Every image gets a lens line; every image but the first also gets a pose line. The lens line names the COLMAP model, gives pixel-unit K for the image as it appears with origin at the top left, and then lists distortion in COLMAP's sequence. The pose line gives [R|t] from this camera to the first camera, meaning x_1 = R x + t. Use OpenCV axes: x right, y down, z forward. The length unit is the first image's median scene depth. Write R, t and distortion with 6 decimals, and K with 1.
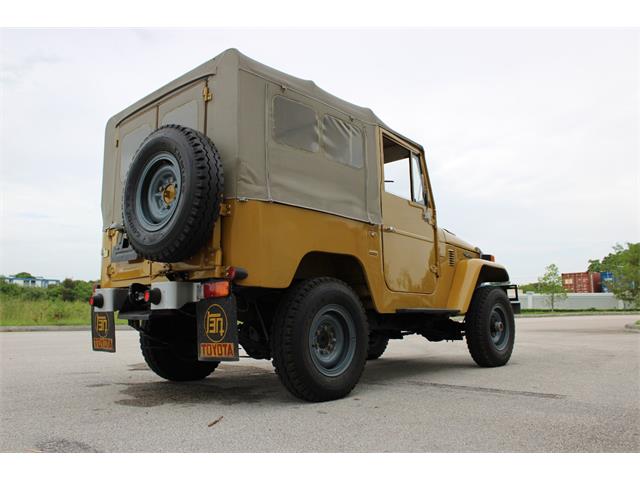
lens RADIAL K [[542.7, 0, 313.0], [0, 542.7, 240.3], [0, 0, 1]] dist [-0.166886, 0.154659]
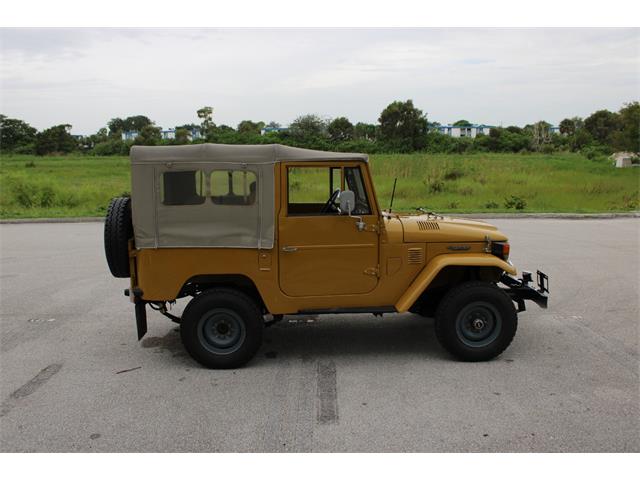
lens RADIAL K [[542.7, 0, 313.0], [0, 542.7, 240.3], [0, 0, 1]] dist [-0.166886, 0.154659]
pose [[0.710379, 0.105977, -0.695795, 1.206844], [0.099996, 0.963373, 0.248823, -0.395580], [0.696680, -0.246335, 0.673763, 0.241990]]
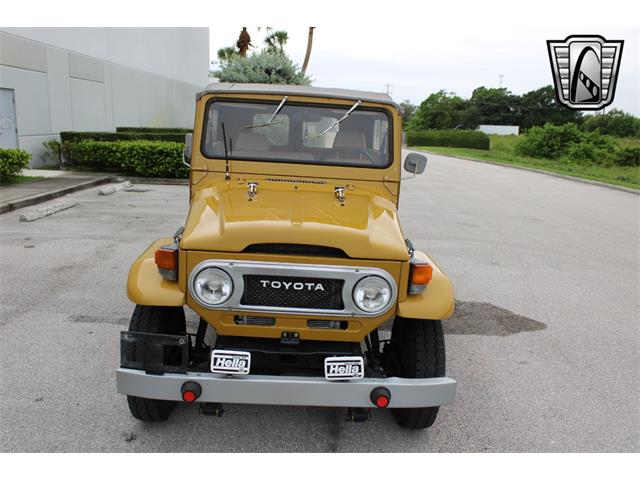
lens RADIAL K [[543.9, 0, 313.7], [0, 543.9, 238.7], [0, 0, 1]] dist [-0.167276, 0.156638]
pose [[-0.703640, 0.127463, -0.699030, 0.948172], [0.056300, 0.990687, 0.123974, -0.054452], [0.708322, 0.047878, -0.704264, 2.371556]]
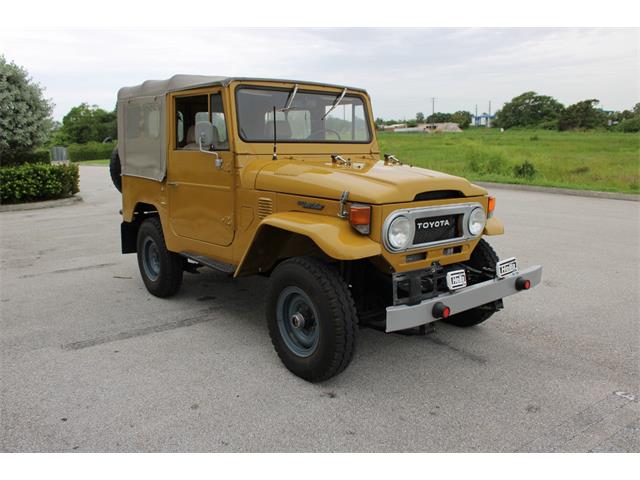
lens RADIAL K [[543.9, 0, 313.7], [0, 543.9, 238.7], [0, 0, 1]] dist [-0.167276, 0.156638]
pose [[-0.139874, 0.187455, -0.972263, 1.461977], [0.141384, 0.975636, 0.167765, -0.065883], [0.980023, -0.113997, -0.162969, 1.713846]]
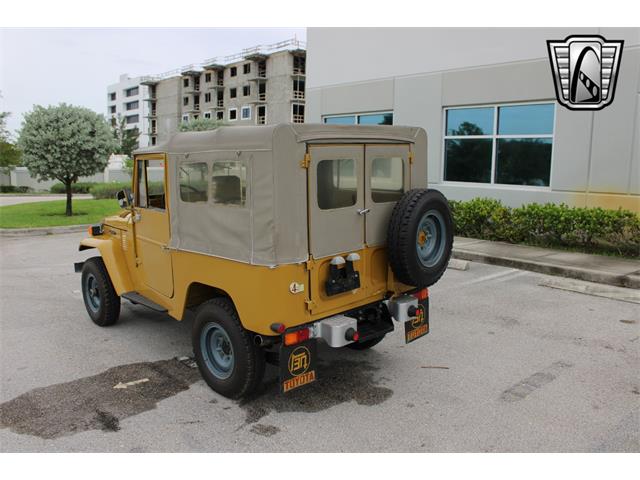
lens RADIAL K [[542.7, 0, 313.0], [0, 542.7, 240.3], [0, 0, 1]] dist [-0.166886, 0.154659]
pose [[0.058071, -0.147547, 0.987349, -1.486024], [-0.128048, 0.979748, 0.153942, -0.231029], [-0.990066, -0.135367, 0.038002, 1.095230]]
